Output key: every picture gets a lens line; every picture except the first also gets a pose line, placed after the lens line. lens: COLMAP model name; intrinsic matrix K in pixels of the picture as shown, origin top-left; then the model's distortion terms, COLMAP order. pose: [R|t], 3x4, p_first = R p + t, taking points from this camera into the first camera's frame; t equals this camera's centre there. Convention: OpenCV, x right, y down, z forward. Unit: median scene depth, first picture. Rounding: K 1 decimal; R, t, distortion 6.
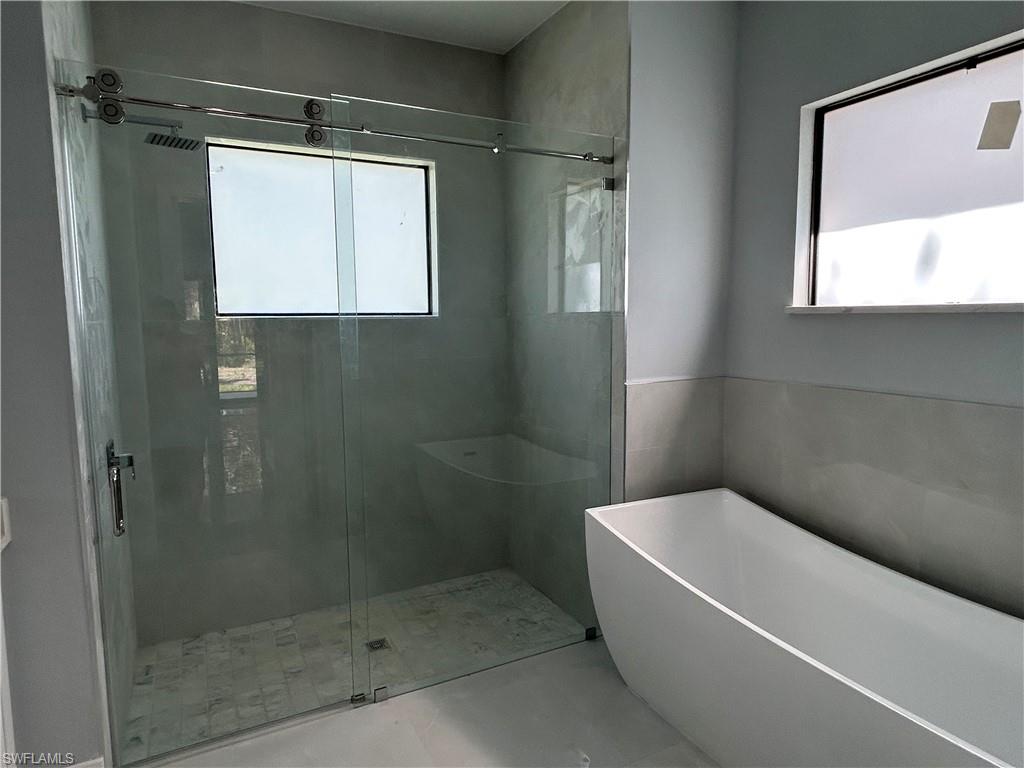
lens RADIAL K [[602.7, 0, 512.0], [0, 602.7, 384.0], [0, 0, 1]] dist [0.004118, 0.000798]
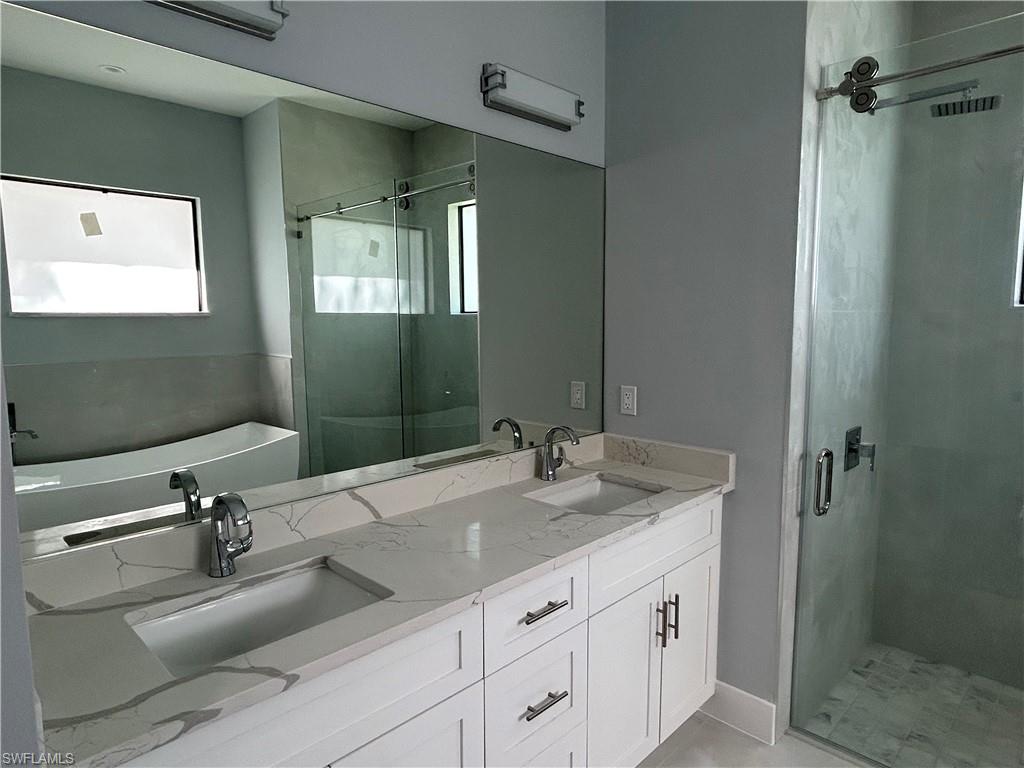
lens RADIAL K [[614.9, 0, 512.0], [0, 614.9, 384.0], [0, 0, 1]] dist [0.006303, -0.014729]
pose [[0.308306, 0.121941, -0.943439, 0.129860], [-0.104093, 0.990119, 0.093958, -0.015441], [0.945575, 0.069238, 0.317953, 0.118815]]
